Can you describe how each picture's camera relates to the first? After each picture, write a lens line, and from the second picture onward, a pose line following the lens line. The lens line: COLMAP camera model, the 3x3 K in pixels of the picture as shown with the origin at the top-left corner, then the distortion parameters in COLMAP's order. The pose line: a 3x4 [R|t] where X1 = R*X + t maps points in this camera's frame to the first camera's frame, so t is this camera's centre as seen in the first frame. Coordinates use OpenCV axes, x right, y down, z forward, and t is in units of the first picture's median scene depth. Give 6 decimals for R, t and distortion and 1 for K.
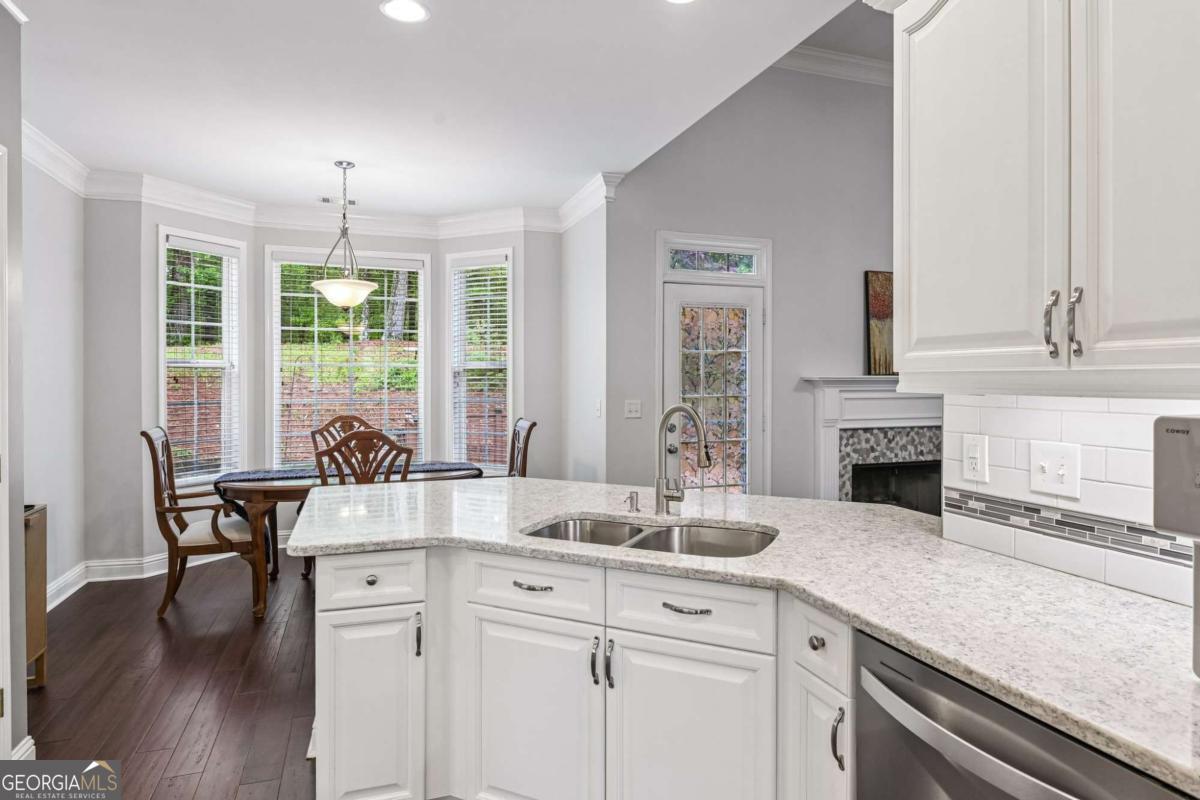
lens RADIAL K [[687.6, 0, 603.6], [0, 687.6, 382.3], [0, 0, 1]] dist [-0.000306, -0.004106]
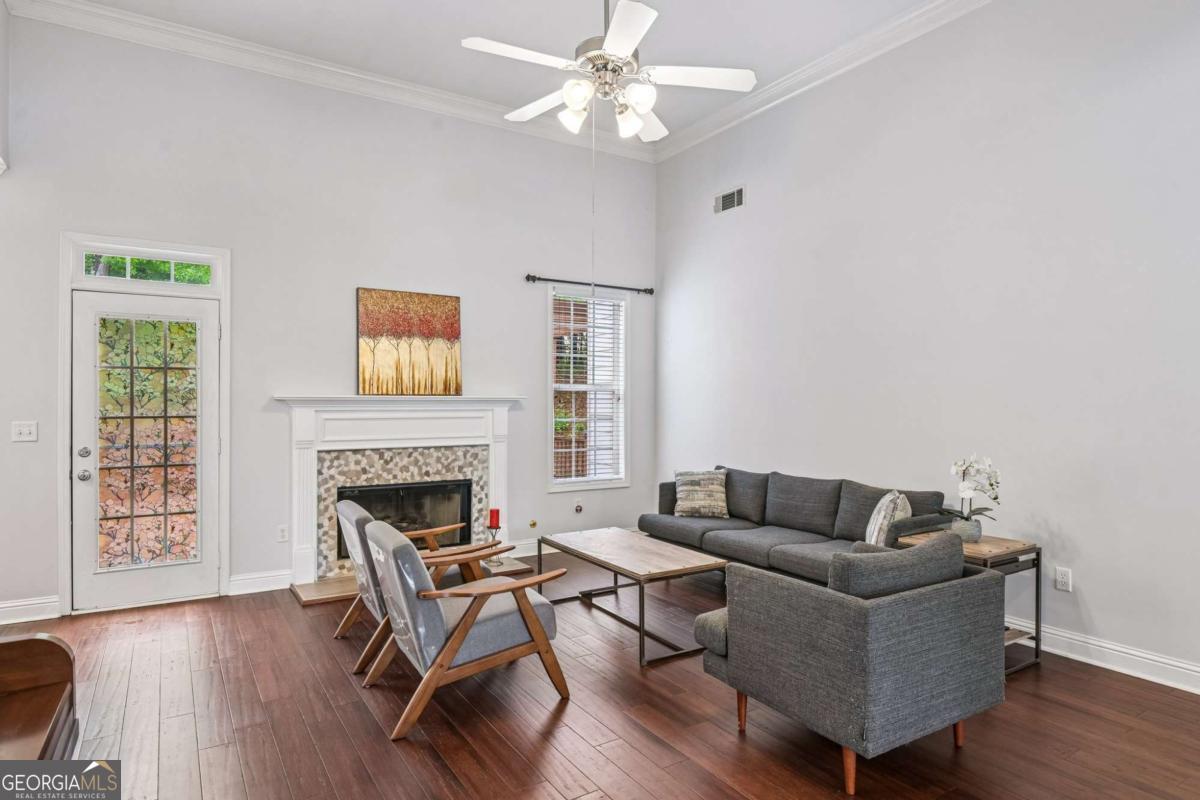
lens RADIAL K [[685.2, 0, 600.0], [0, 685.2, 400.0], [0, 0, 1]] dist [0.001522, -0.001700]
pose [[0.975324, 0.003754, 0.220746, 0.539942], [-0.002672, 0.999983, -0.005200, 0.001180], [-0.220762, 0.004482, 0.975317, -0.020608]]
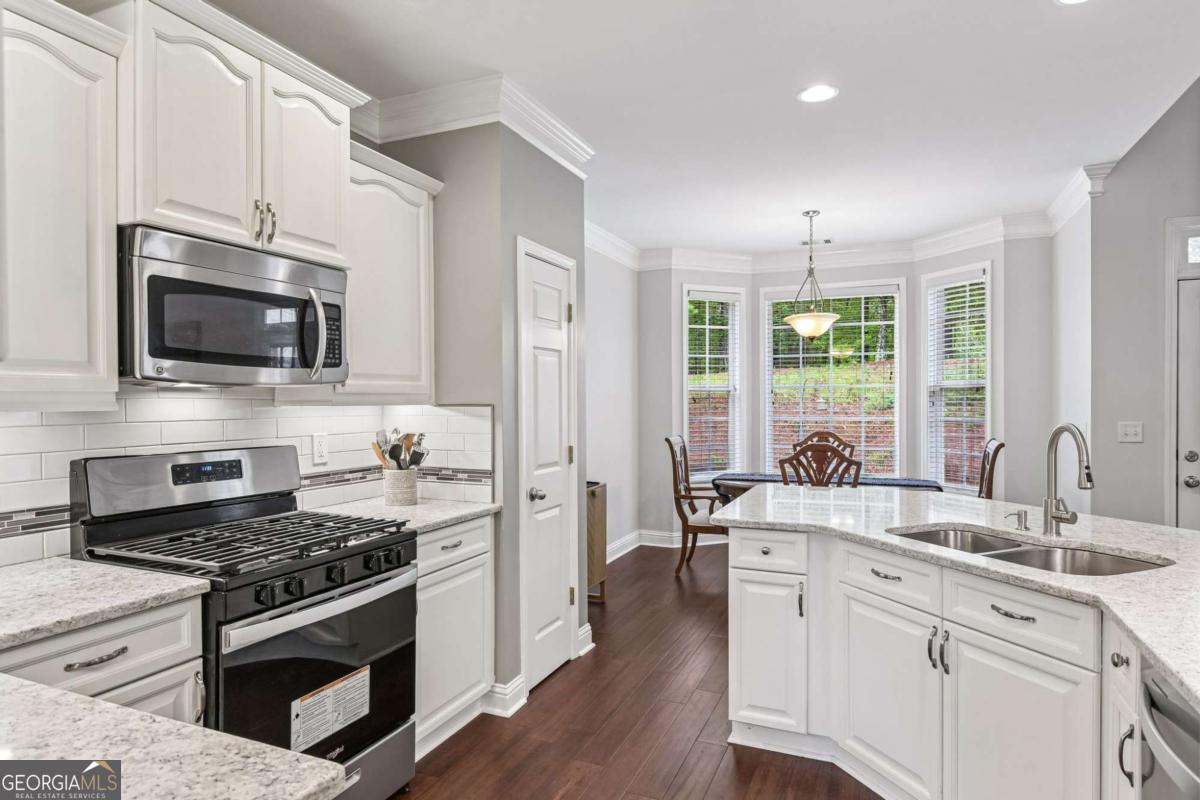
lens RADIAL K [[685.2, 0, 600.0], [0, 685.2, 400.0], [0, 0, 1]] dist [0.001522, -0.001700]
pose [[0.731590, -0.005446, -0.681723, 0.135111], [0.003615, 0.999985, -0.004109, 0.000042], [0.681736, 0.000542, 0.731598, -0.076488]]
